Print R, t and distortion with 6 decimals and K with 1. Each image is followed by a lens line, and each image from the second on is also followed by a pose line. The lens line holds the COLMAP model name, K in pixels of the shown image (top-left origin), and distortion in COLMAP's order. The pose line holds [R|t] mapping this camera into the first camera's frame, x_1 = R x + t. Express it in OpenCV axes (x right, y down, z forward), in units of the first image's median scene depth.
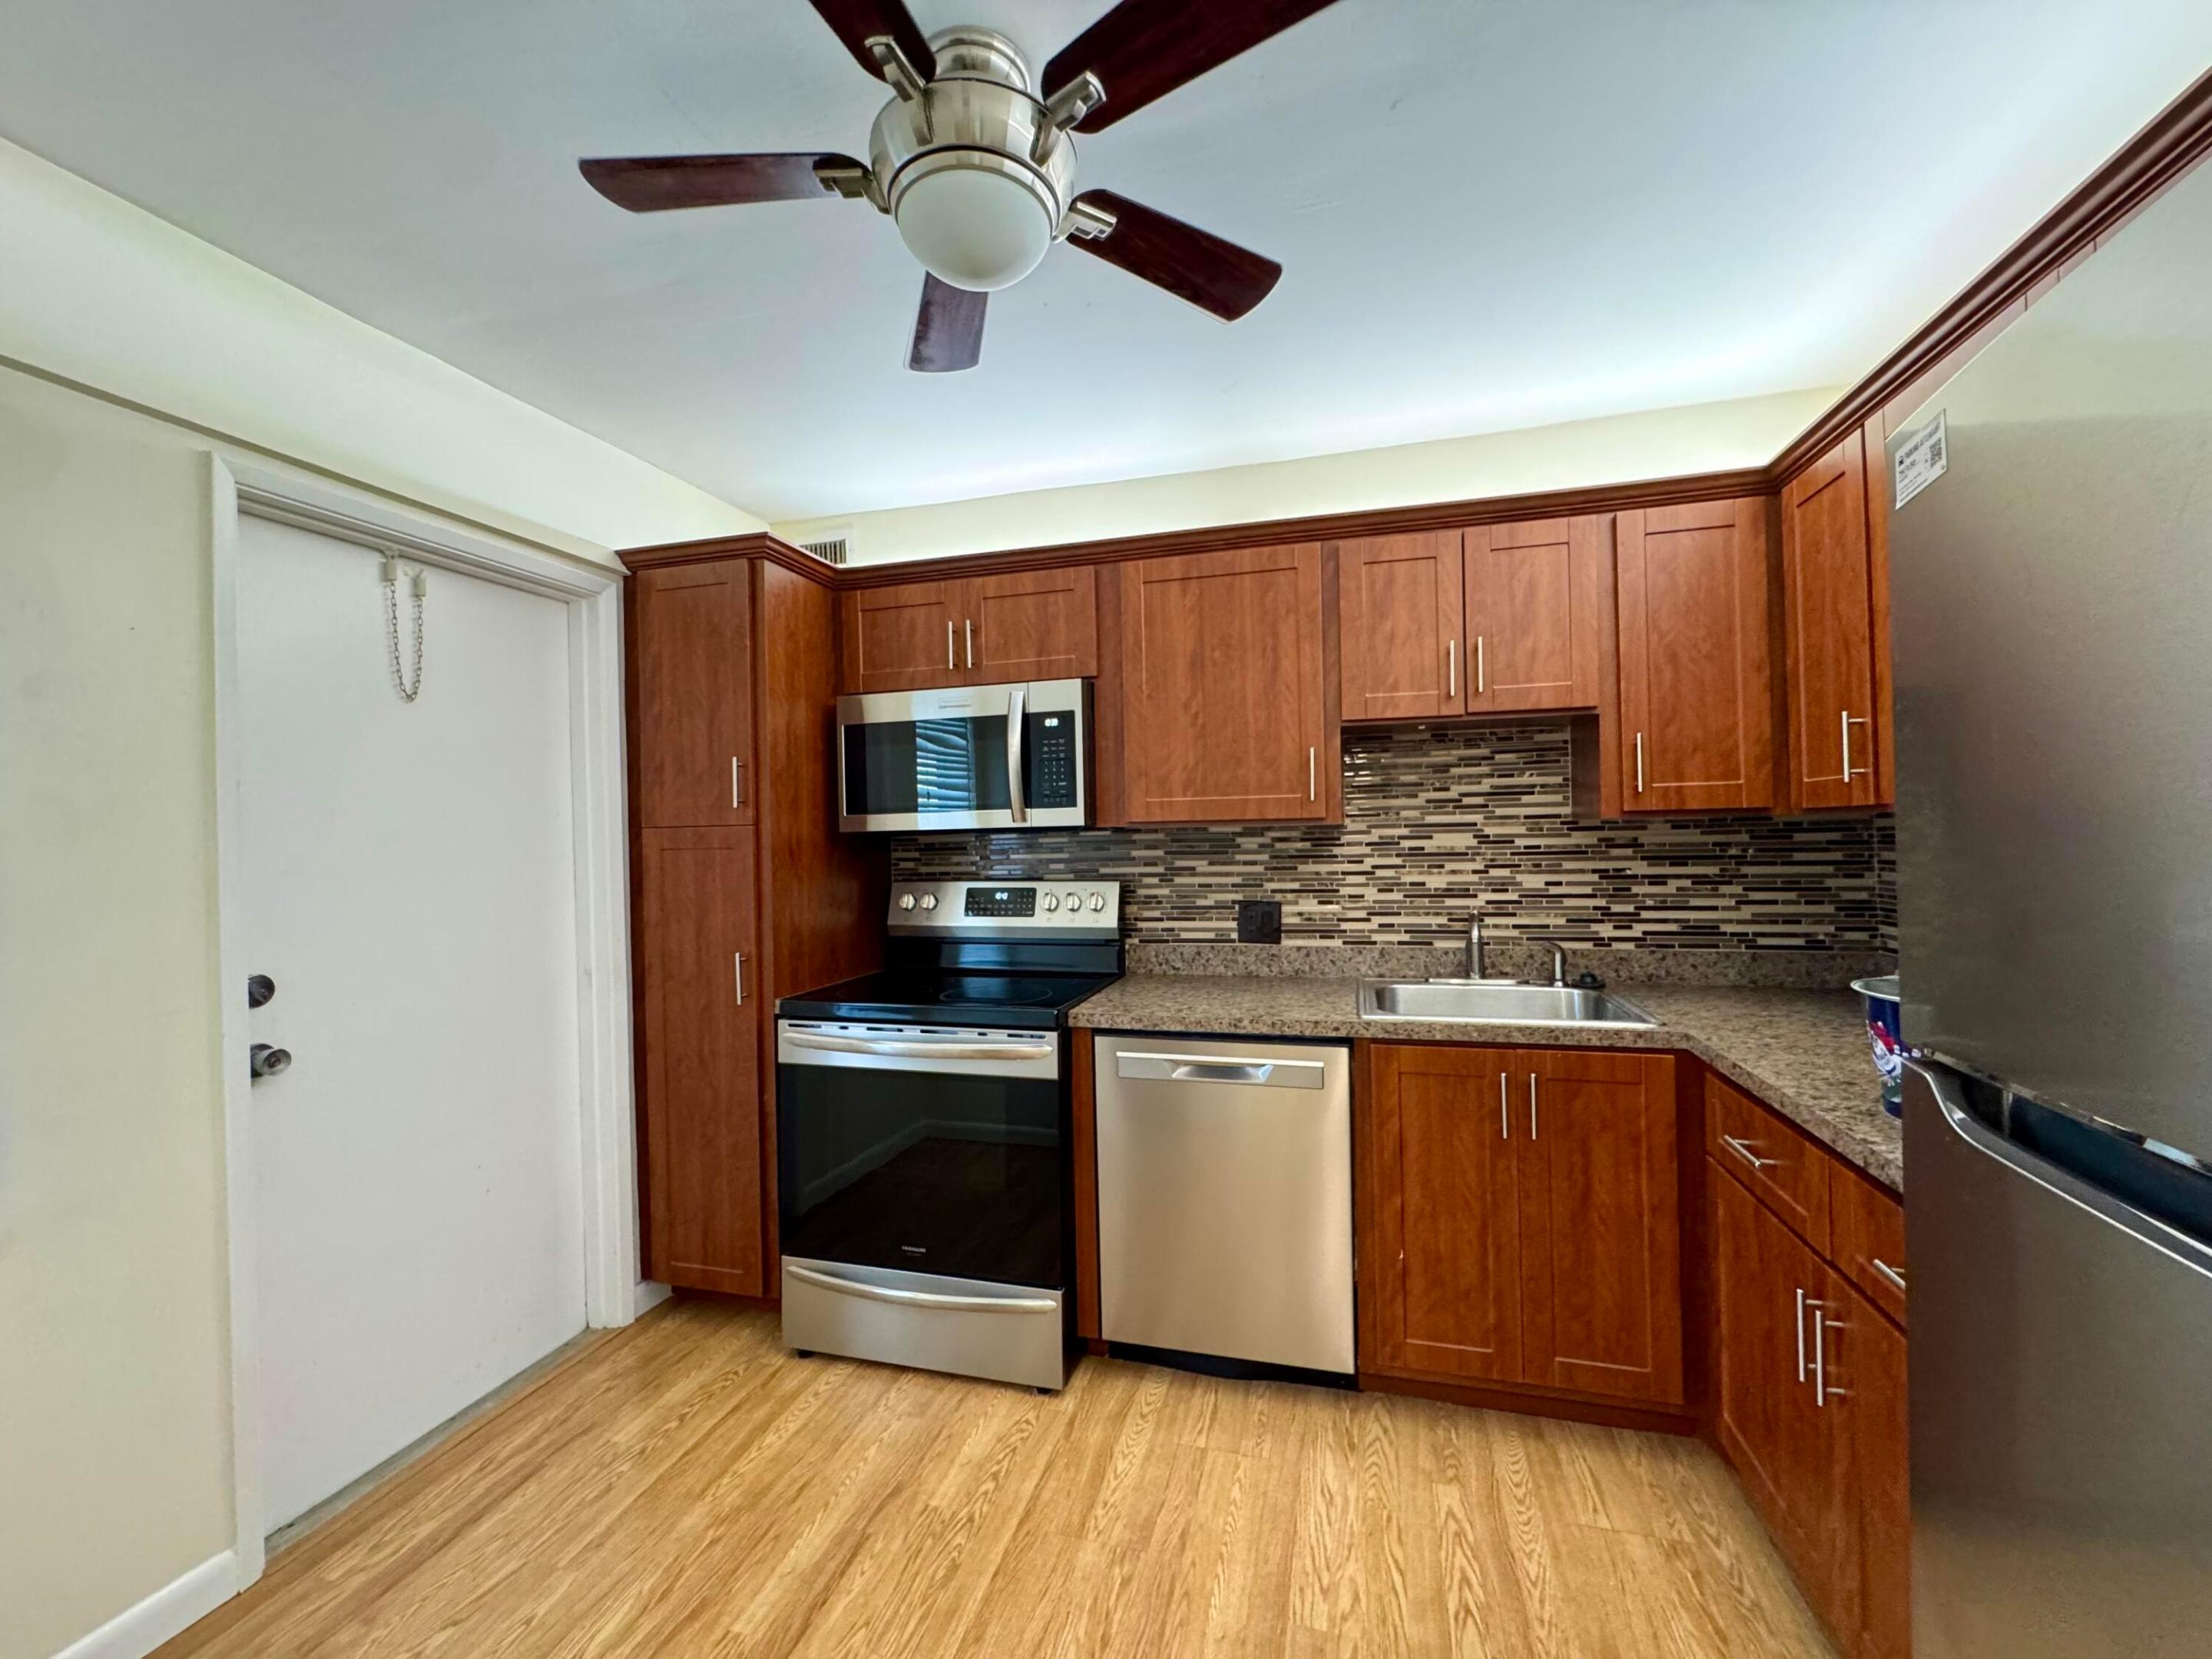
lens RADIAL K [[886.0, 0, 1110.7], [0, 886.0, 831.9], [0, 0, 1]] dist [-0.004313, 0.000946]
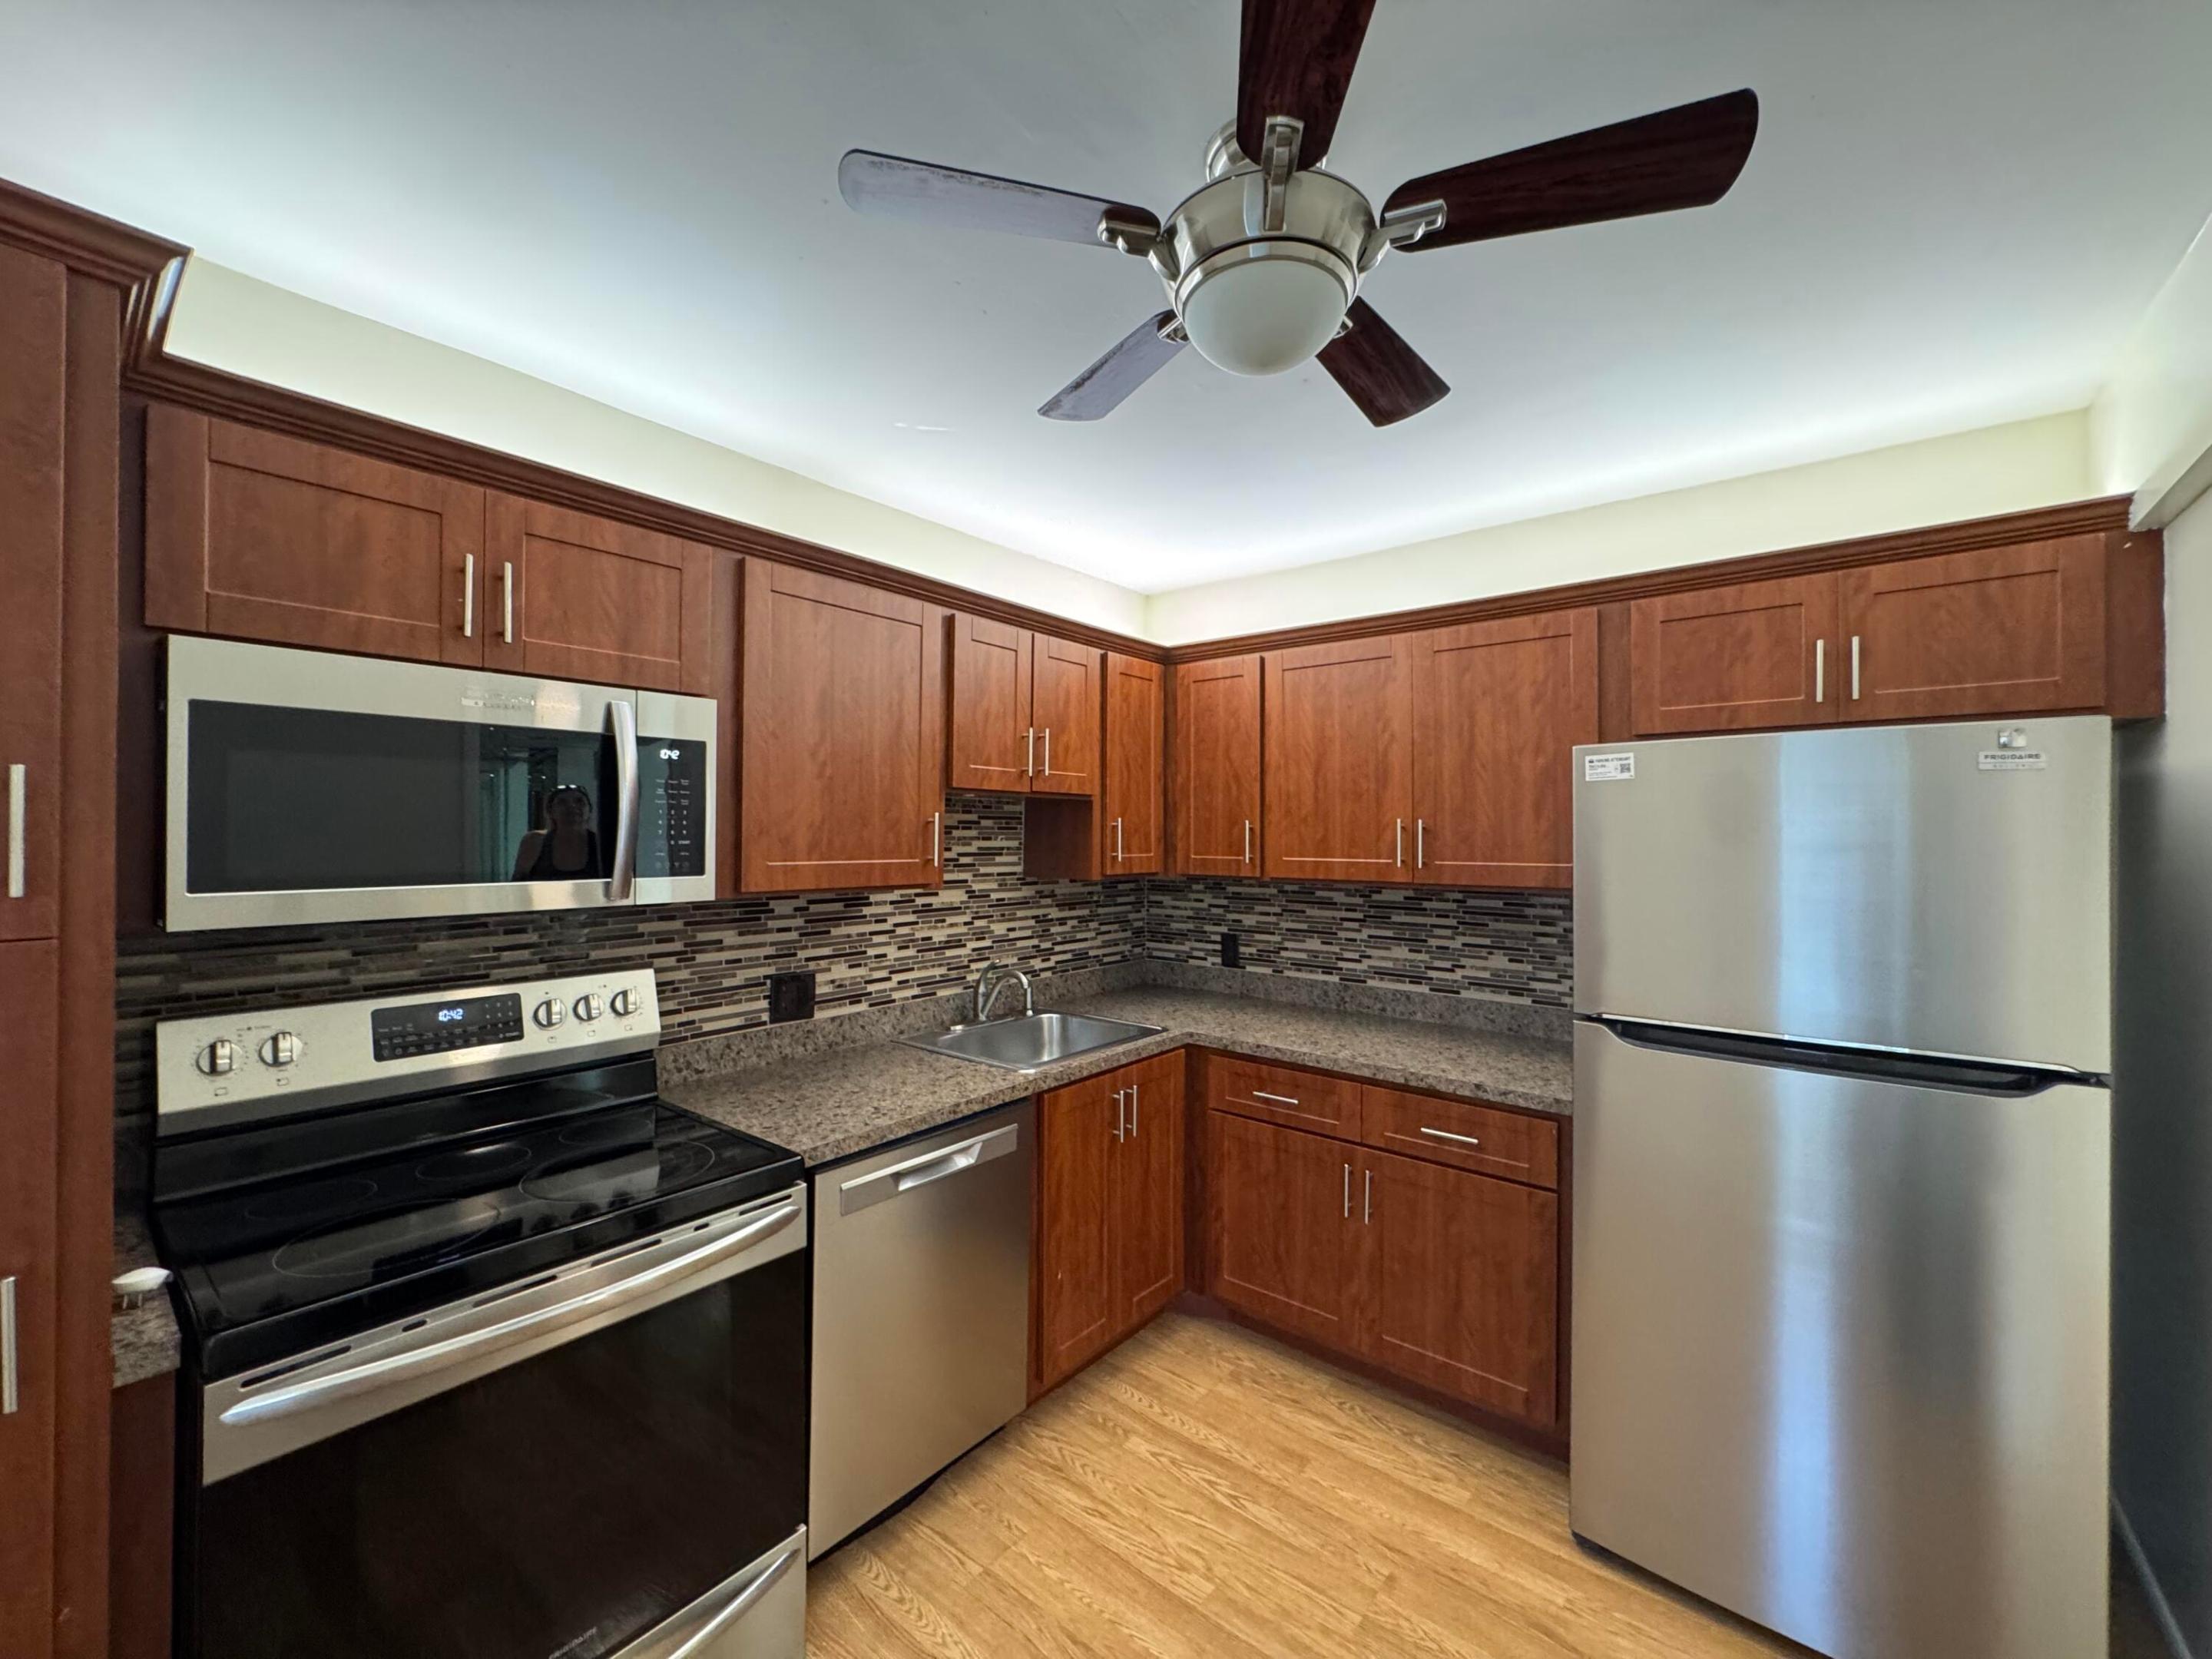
lens RADIAL K [[886.0, 0, 1107.9], [0, 886.0, 831.1], [0, 0, 1]] dist [-0.004313, 0.000946]
pose [[0.401413, 0.025190, 0.915551, -0.599431], [-0.017676, 0.999649, -0.019754, -0.058570], [-0.915726, -0.008253, 0.401718, 0.424675]]
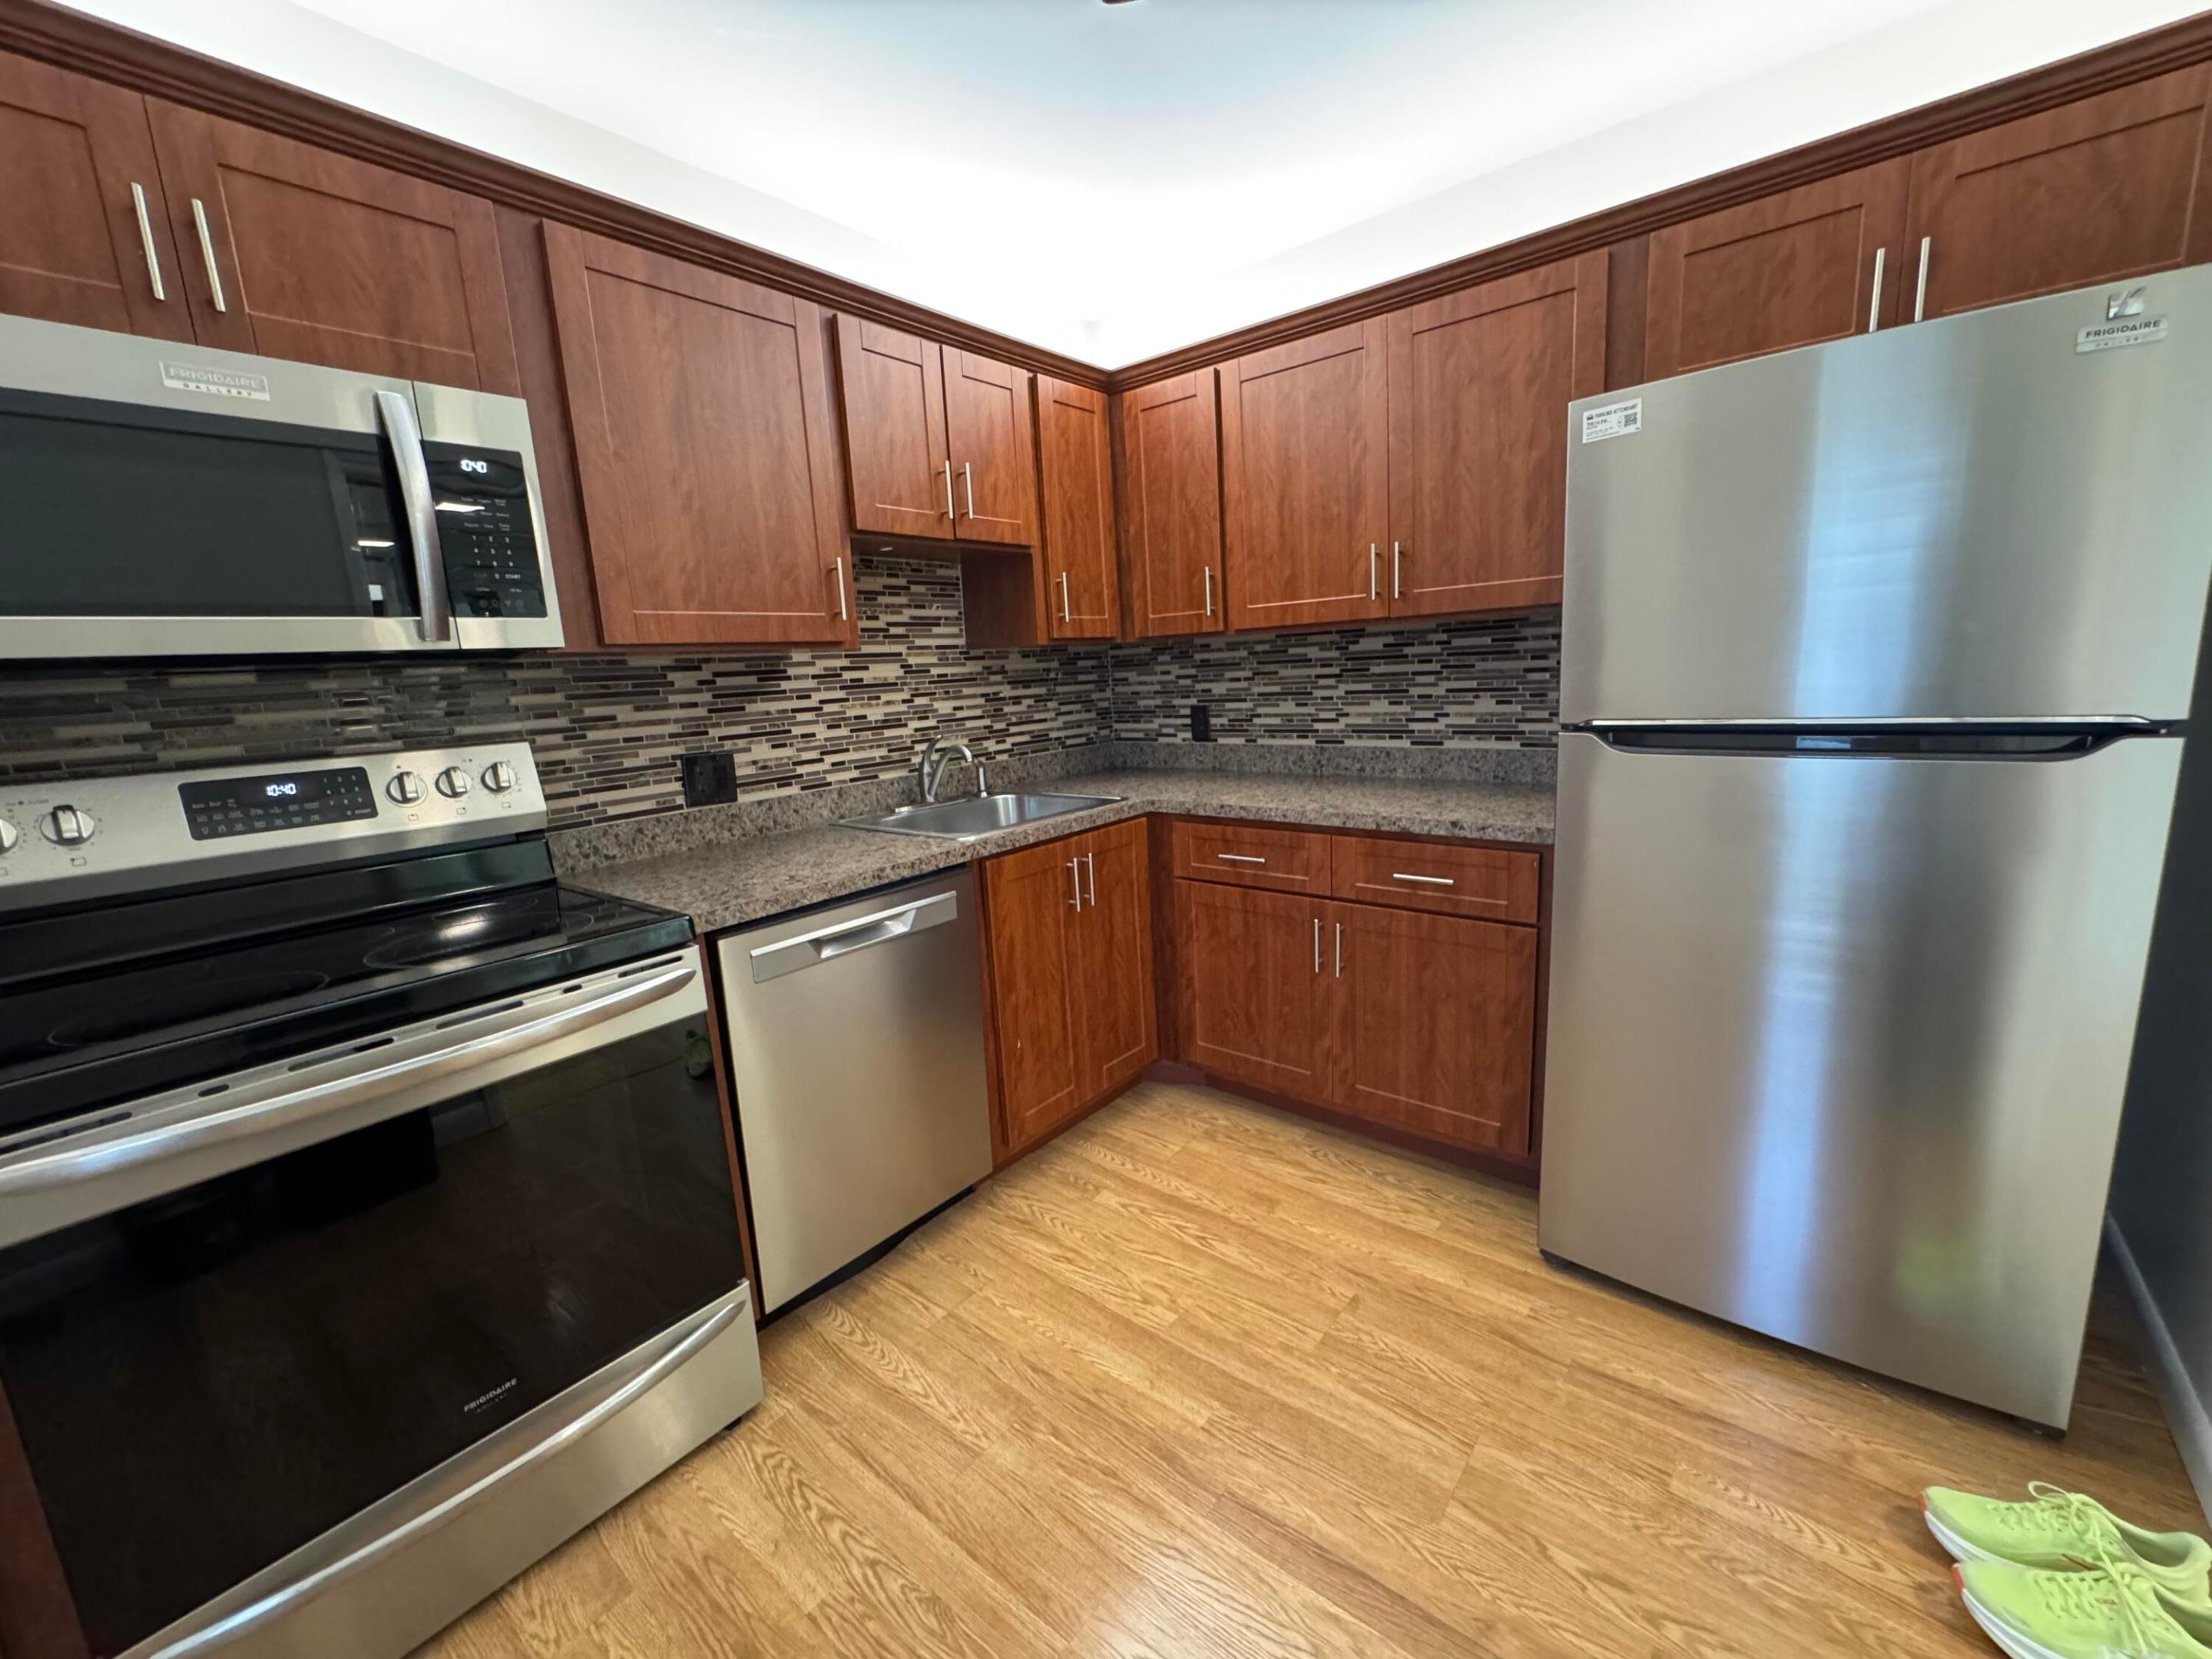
lens RADIAL K [[886.0, 0, 1107.6], [0, 886.0, 829.8], [0, 0, 1]] dist [-0.004313, 0.000946]
pose [[0.404178, -0.168054, 0.899110, -0.487516], [0.042426, 0.985363, 0.165104, 0.035285], [-0.913696, -0.028585, 0.405392, 0.398976]]
